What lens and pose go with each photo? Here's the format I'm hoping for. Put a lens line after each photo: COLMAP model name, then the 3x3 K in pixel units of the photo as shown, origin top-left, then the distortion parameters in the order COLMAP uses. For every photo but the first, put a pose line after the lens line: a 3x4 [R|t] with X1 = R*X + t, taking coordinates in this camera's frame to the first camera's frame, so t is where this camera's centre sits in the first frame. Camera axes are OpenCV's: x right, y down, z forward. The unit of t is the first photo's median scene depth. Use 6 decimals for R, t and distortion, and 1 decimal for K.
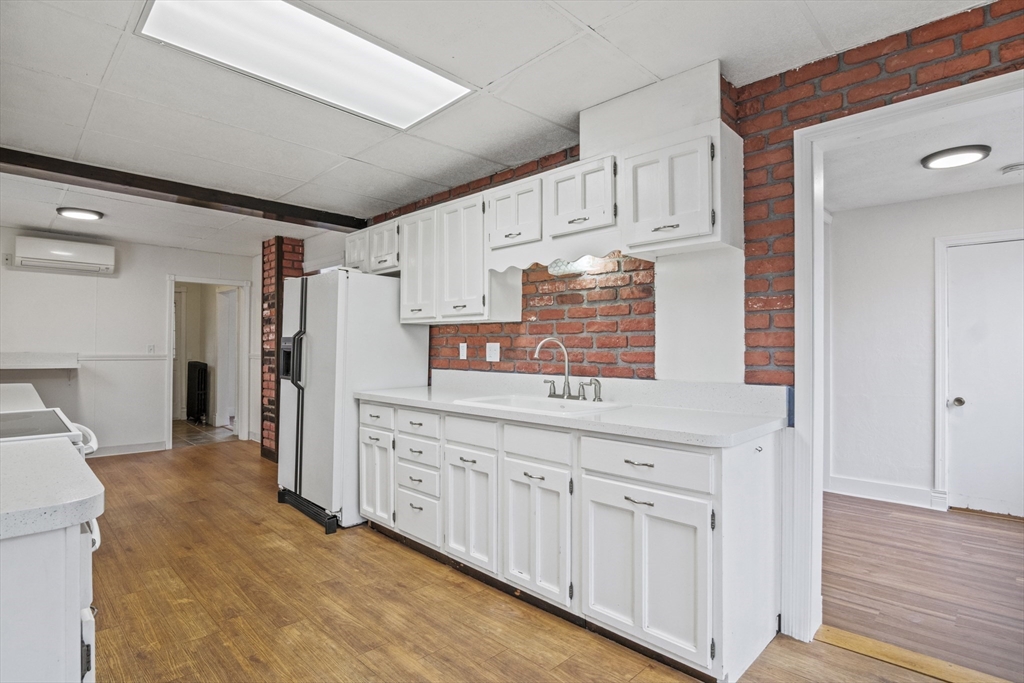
lens RADIAL K [[510.6, 0, 511.3], [0, 510.6, 341.6], [0, 0, 1]] dist [-0.018980, -0.002657]
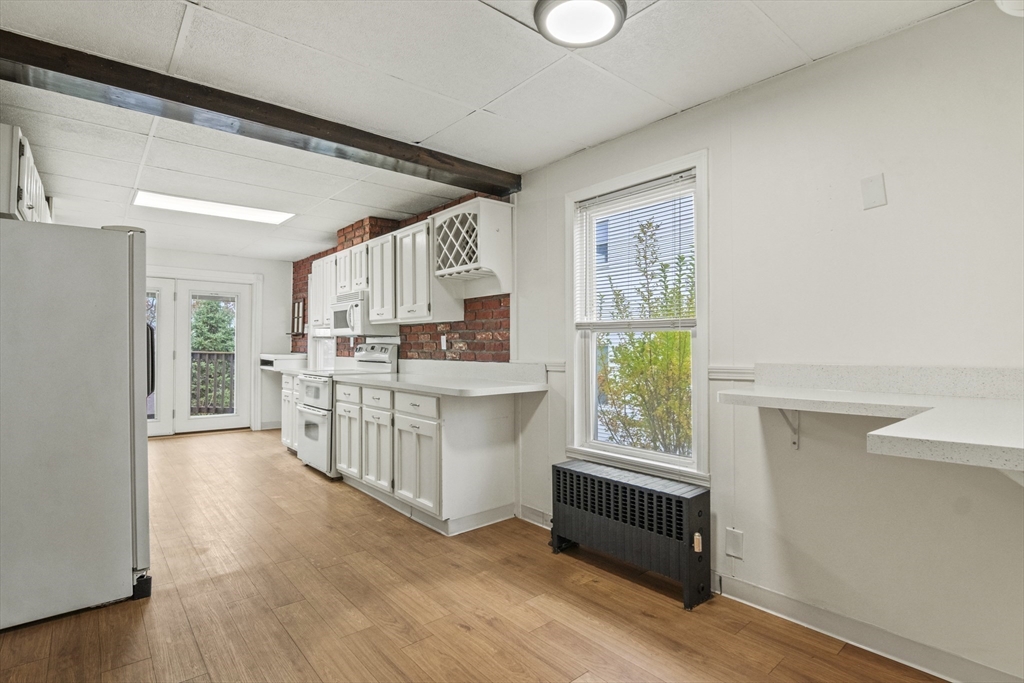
lens RADIAL K [[510.6, 0, 527.0], [0, 510.6, 341.3], [0, 0, 1]] dist [-0.018980, -0.002657]
pose [[-0.997826, -0.008721, 0.065319, -1.236683], [-0.010410, 0.999619, -0.025554, 0.023931], [-0.065071, -0.026178, -0.997537, 2.054219]]
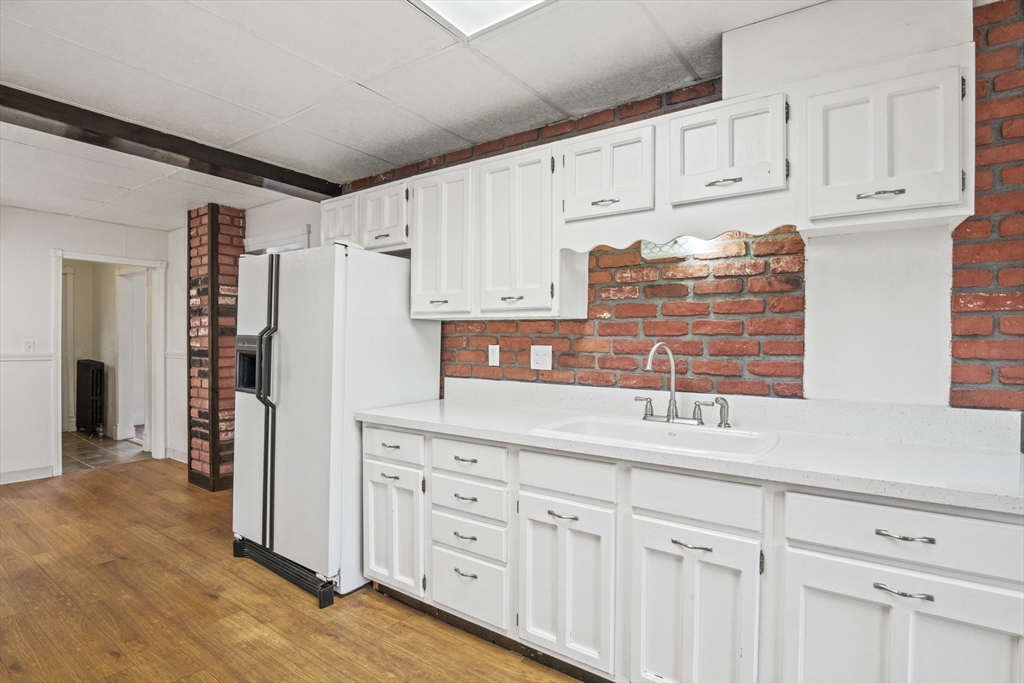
lens RADIAL K [[510.6, 0, 512.3], [0, 510.6, 345.8], [0, 0, 1]] dist [-0.018980, -0.002657]
pose [[0.986823, 0.001930, 0.161793, -0.228766], [-0.005838, 0.999702, 0.023682, -0.016858], [-0.161699, -0.024314, 0.986541, 0.269703]]
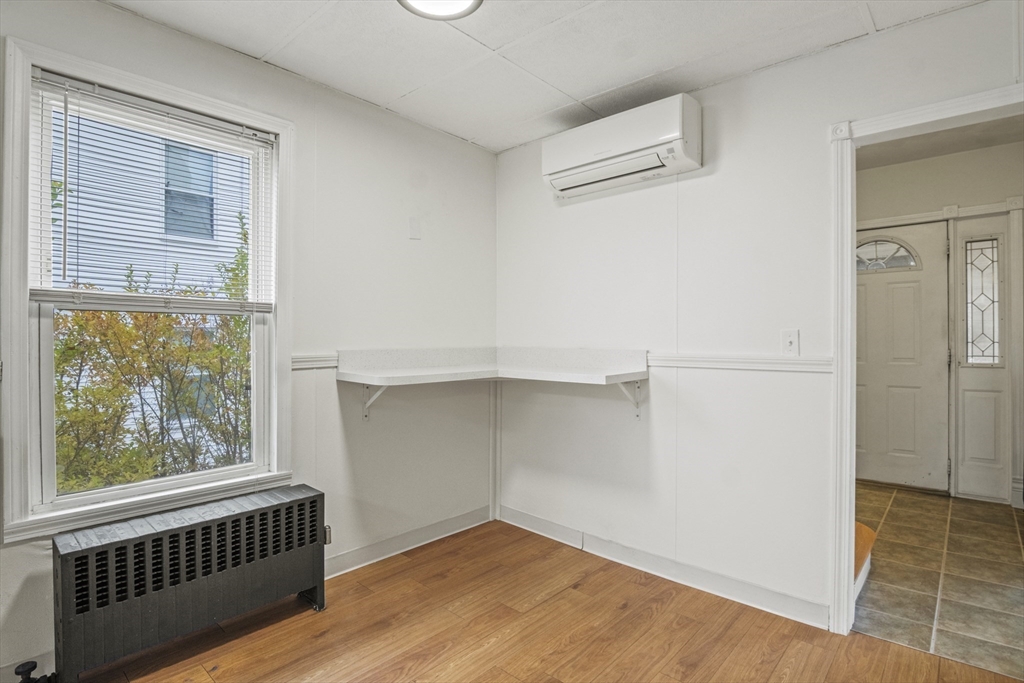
lens RADIAL K [[510.6, 0, 509.9], [0, 510.6, 342.4], [0, 0, 1]] dist [-0.018980, -0.002657]
pose [[0.055915, -0.002739, -0.998432, -0.690059], [0.012810, 0.999916, -0.002026, 0.025316], [0.998353, -0.012676, 0.055945, 1.506148]]
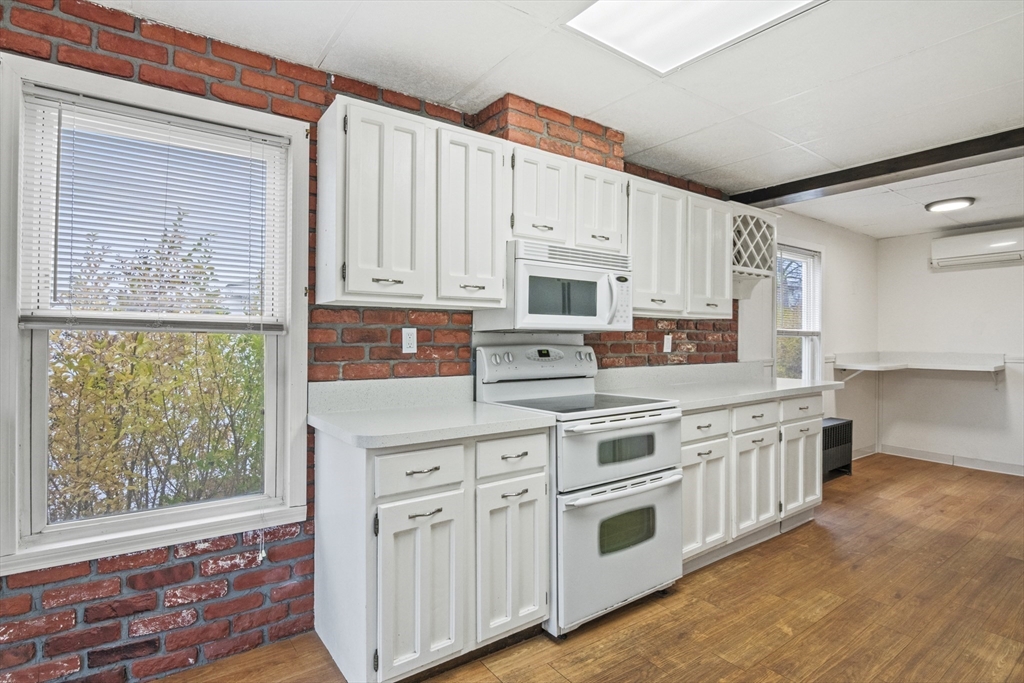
lens RADIAL K [[510.6, 0, 524.8], [0, 510.6, 336.9], [0, 0, 1]] dist [-0.018980, -0.002657]
pose [[-0.151923, -0.016788, -0.988250, 0.260028], [0.012871, 0.999737, -0.018961, -0.003700], [0.988309, -0.015601, -0.151667, 0.525396]]
